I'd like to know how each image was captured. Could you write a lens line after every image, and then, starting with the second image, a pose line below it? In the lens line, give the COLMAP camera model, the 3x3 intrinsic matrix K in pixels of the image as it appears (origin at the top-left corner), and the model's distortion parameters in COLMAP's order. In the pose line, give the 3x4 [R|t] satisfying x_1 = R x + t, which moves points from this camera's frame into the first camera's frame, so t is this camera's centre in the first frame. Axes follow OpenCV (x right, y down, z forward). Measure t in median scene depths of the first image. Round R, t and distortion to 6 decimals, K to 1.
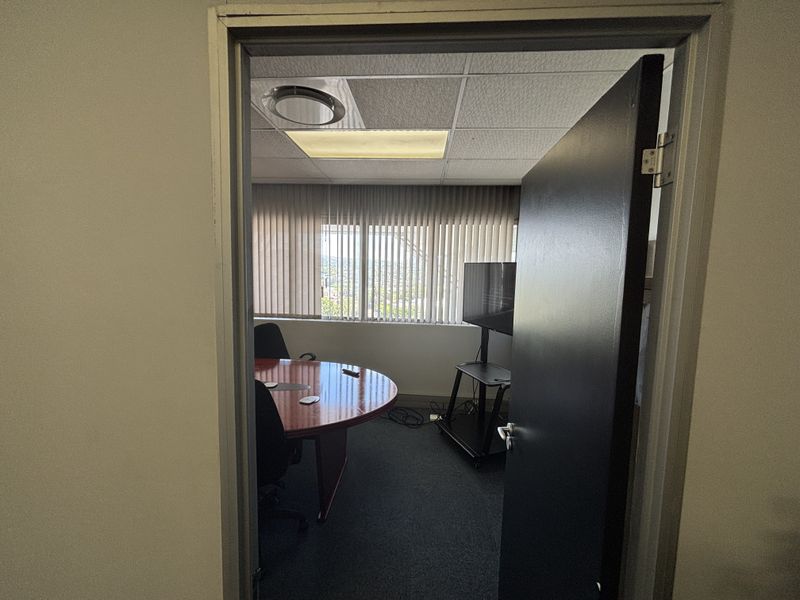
lens RADIAL K [[324.7, 0, 400.0], [0, 324.7, 300.0], [0, 0, 1]] dist [0.000146, 0.000008]
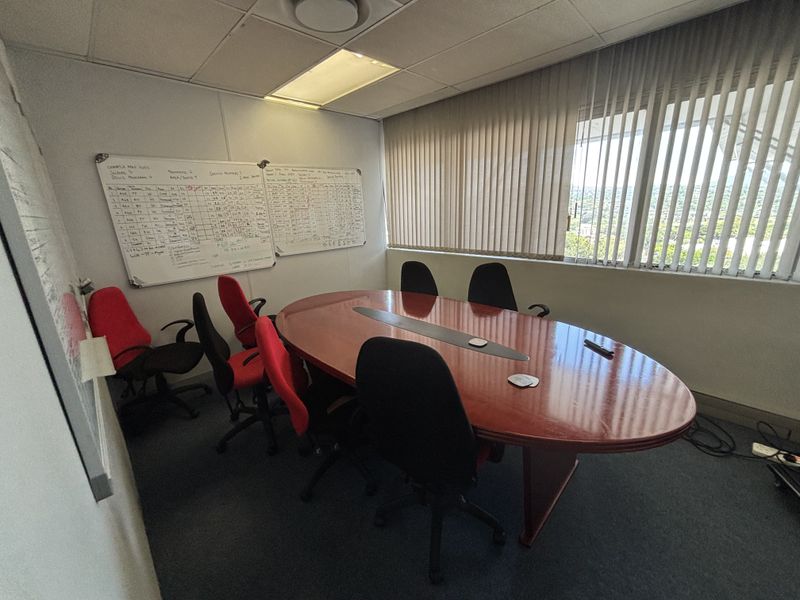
lens RADIAL K [[324.7, 0, 400.0], [0, 324.7, 300.0], [0, 0, 1]] dist [0.000146, 0.000008]
pose [[0.750039, 0.131528, -0.648184, -0.030554], [-0.009708, 0.982111, 0.188055, 0.010593], [0.661322, -0.134756, 0.737898, 0.200482]]
